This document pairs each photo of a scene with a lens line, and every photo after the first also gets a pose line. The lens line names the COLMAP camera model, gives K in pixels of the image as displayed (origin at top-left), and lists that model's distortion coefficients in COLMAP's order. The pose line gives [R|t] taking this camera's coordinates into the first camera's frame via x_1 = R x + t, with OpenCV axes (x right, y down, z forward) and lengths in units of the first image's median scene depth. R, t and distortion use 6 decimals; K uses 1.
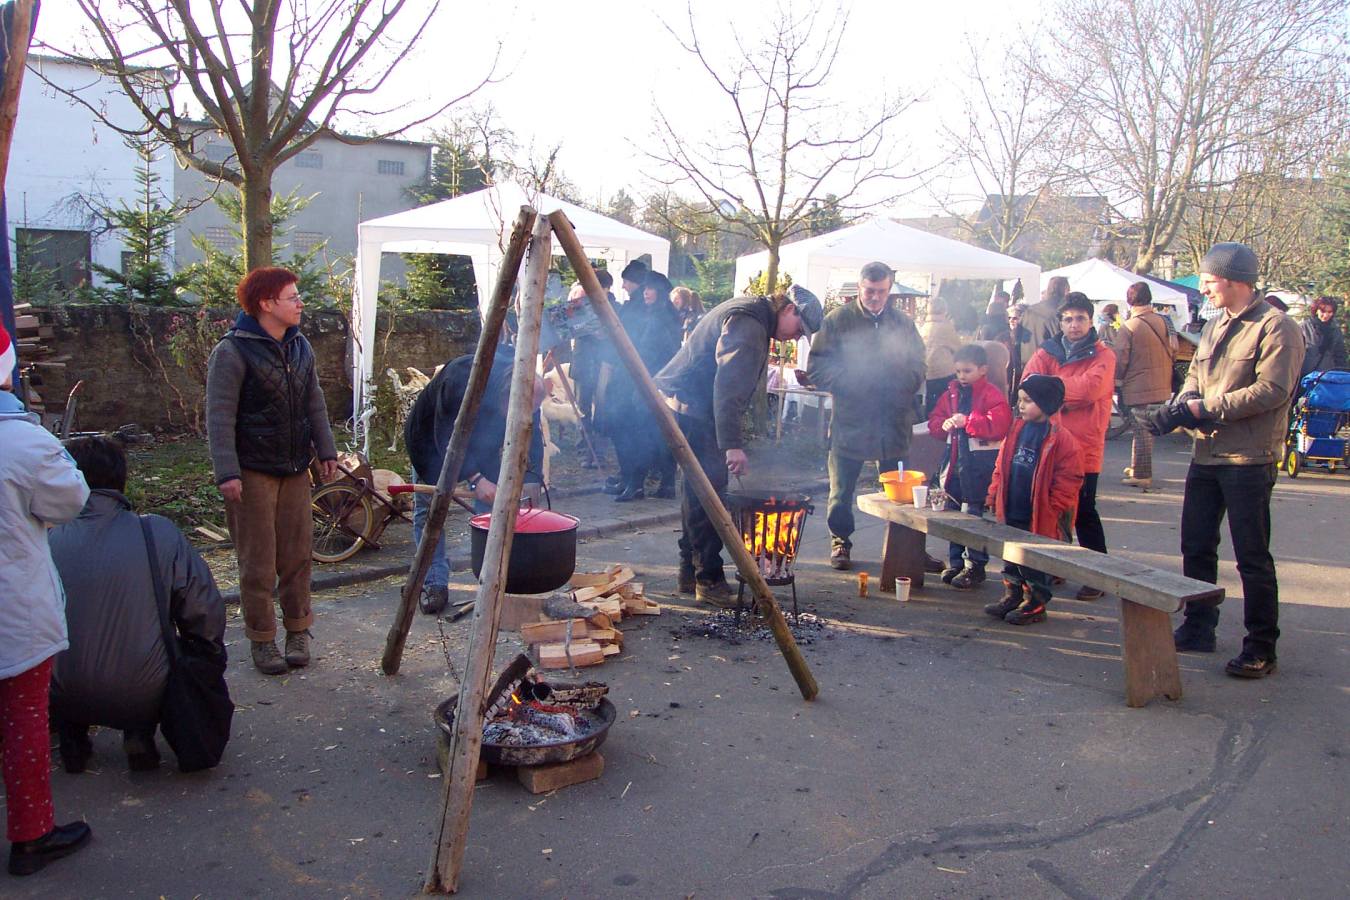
lens RADIAL K [[1152.0, 0, 679.8], [0, 1152.0, 456.4], [0, 0, 1]] dist [-0.078744, 0.002268]
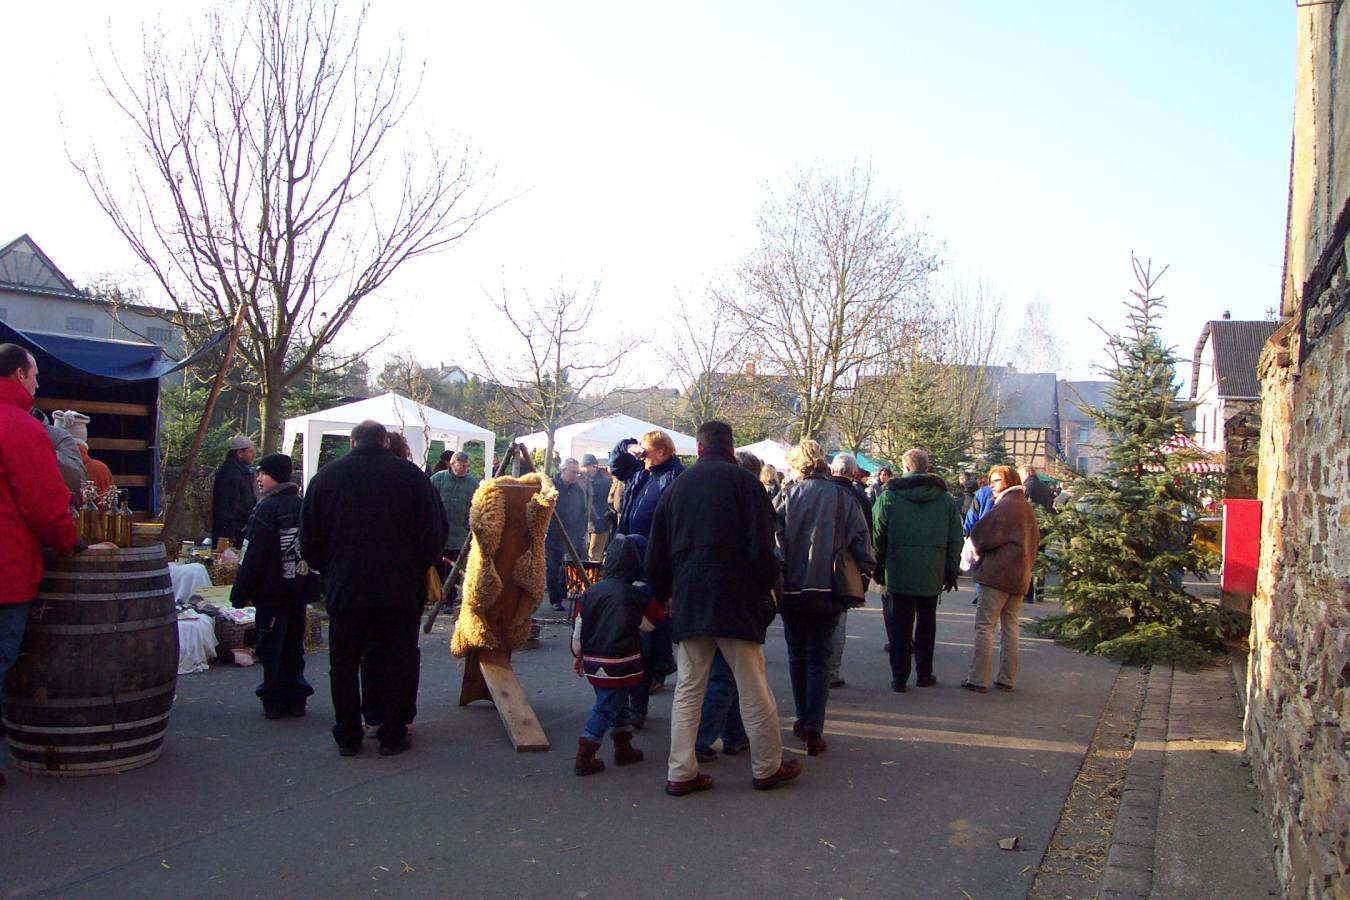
lens RADIAL K [[1152.0, 0, 674.8], [0, 1152.0, 450.5], [0, 0, 1]] dist [-0.078744, 0.002268]
pose [[0.972058, 0.018371, 0.234022, -0.089137], [0.015687, 0.989621, -0.142846, 0.045133], [-0.234217, 0.142526, 0.961680, -0.386356]]
